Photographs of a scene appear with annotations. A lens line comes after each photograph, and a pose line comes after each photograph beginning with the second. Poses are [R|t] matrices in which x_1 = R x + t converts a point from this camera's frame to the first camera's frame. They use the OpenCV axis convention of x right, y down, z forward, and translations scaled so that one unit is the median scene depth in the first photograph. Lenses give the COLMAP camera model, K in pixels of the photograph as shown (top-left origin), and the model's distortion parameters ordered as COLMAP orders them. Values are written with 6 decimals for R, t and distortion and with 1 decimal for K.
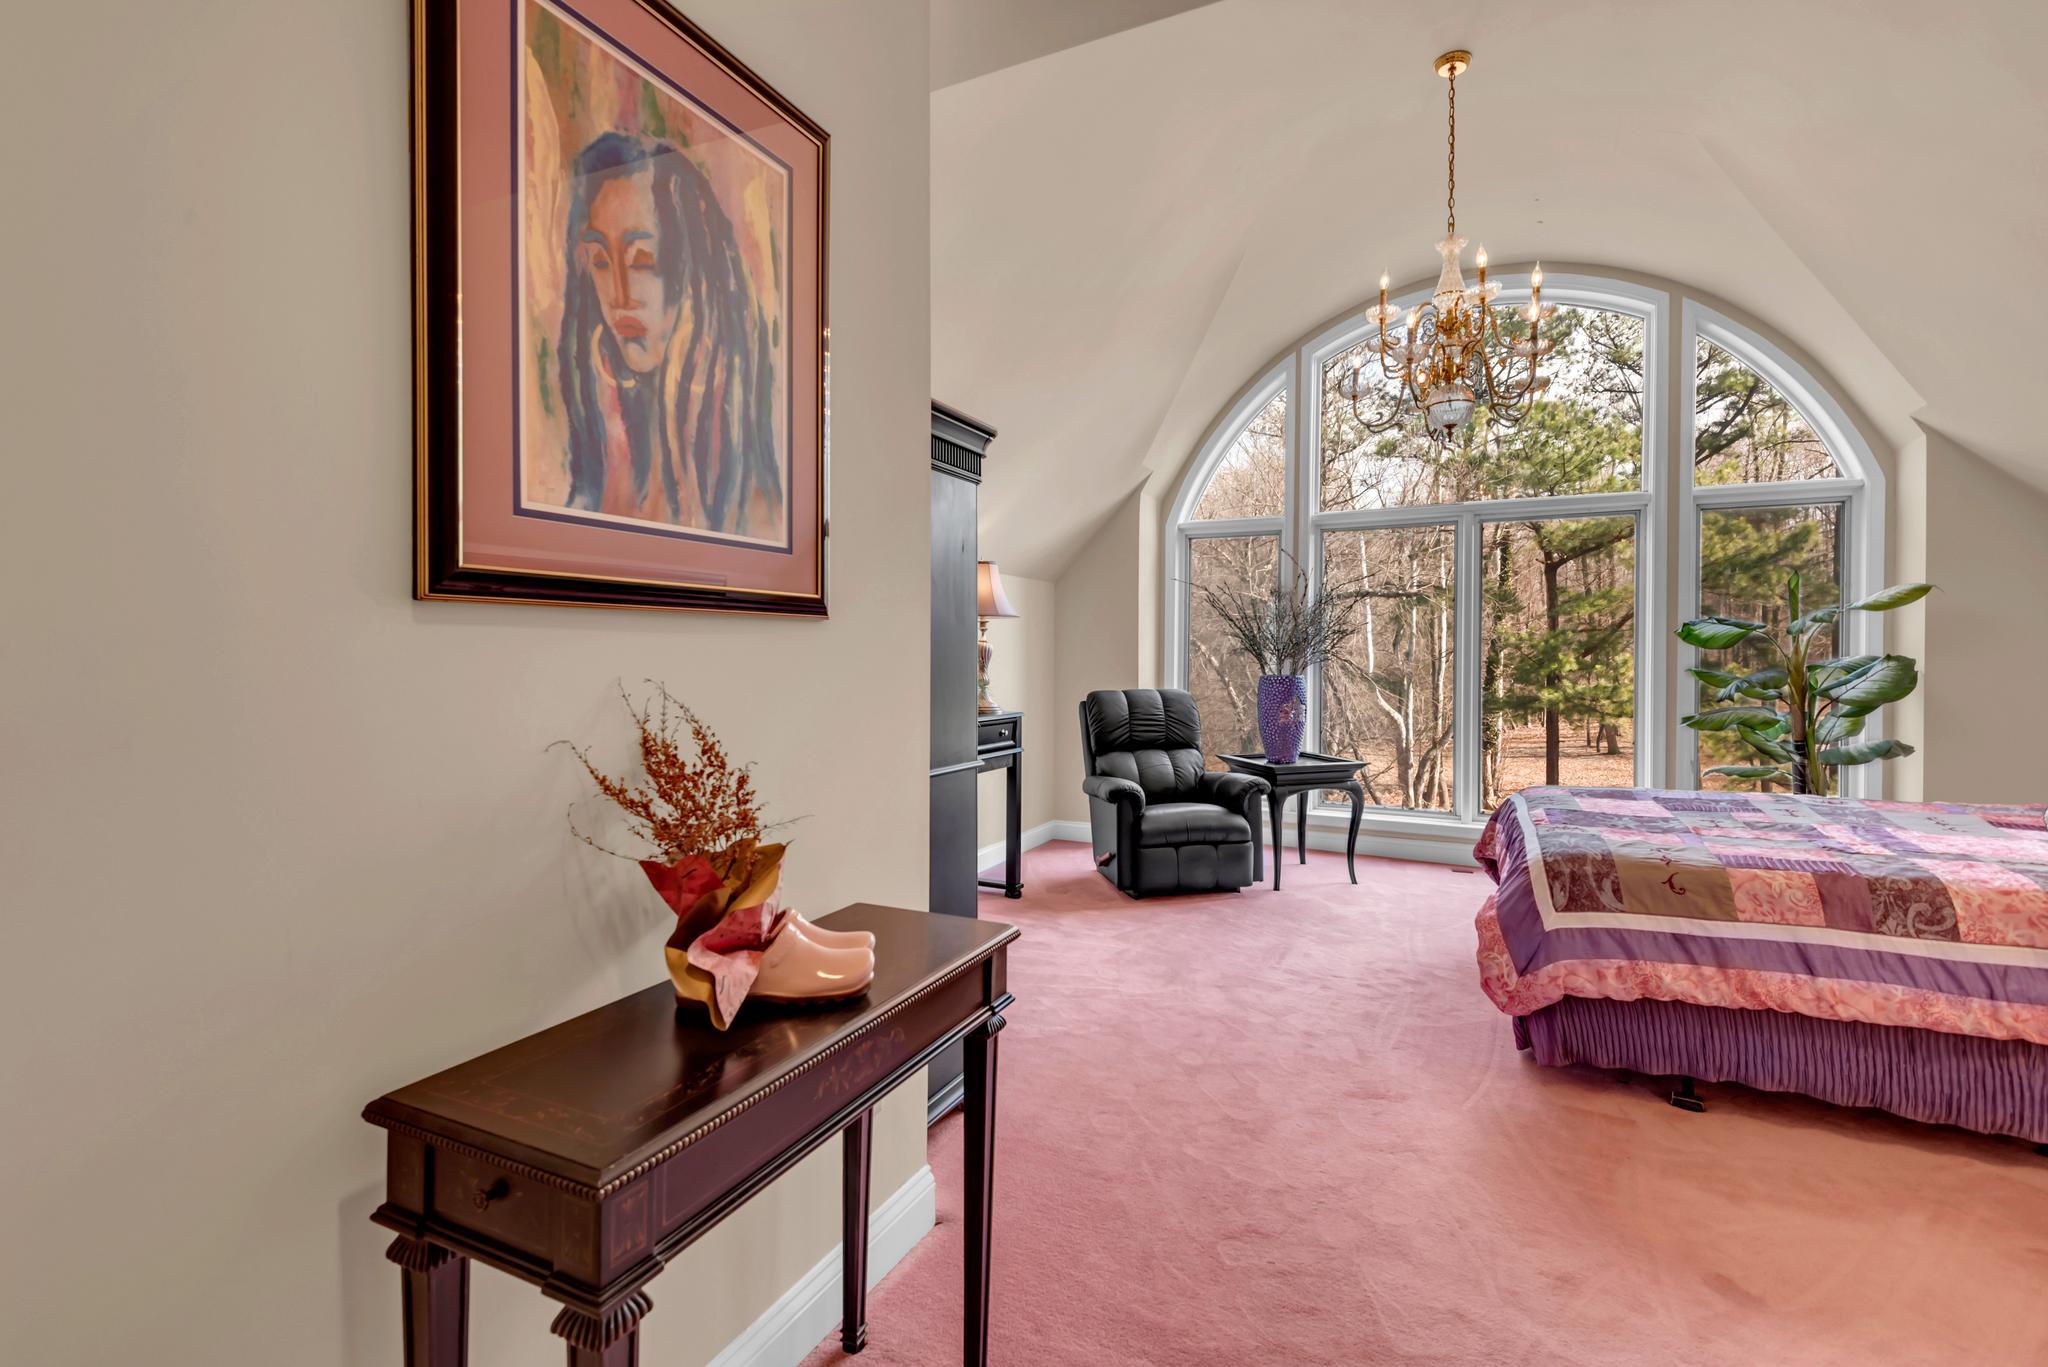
lens RADIAL K [[920.3, 0, 1019.9], [0, 920.3, 666.4], [0, 0, 1]] dist [0.030494, -0.011984]
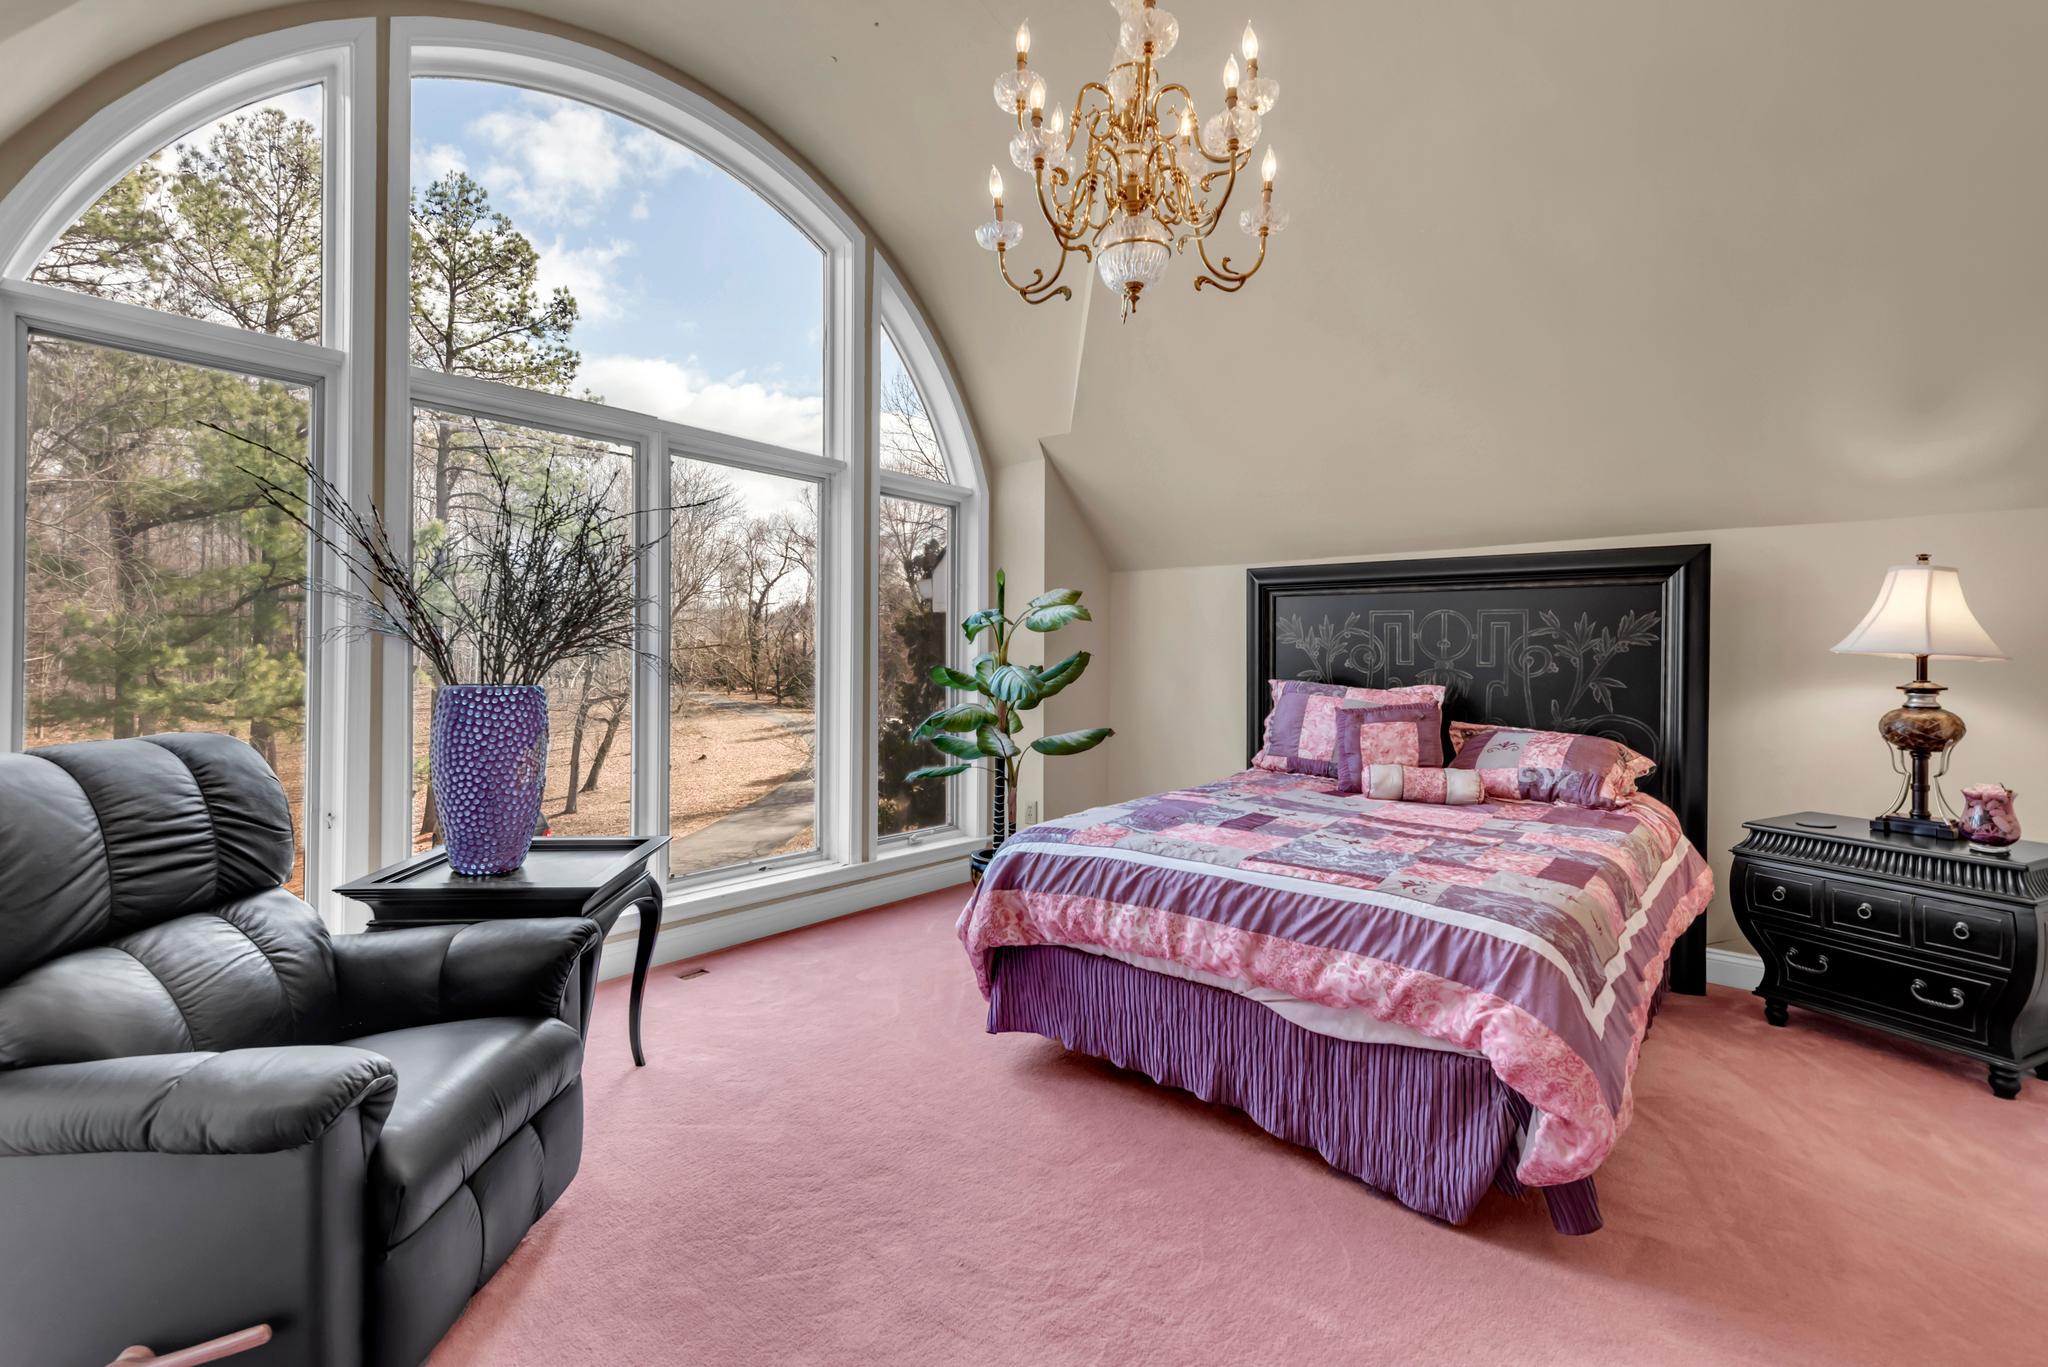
lens RADIAL K [[920.3, 0, 1019.9], [0, 920.3, 666.4], [0, 0, 1]] dist [0.030494, -0.011984]
pose [[0.233870, -0.013257, 0.972178, -0.120638], [0.004224, 0.999911, 0.012619, -0.006042], [-0.972259, 0.001155, 0.233905, 0.611462]]
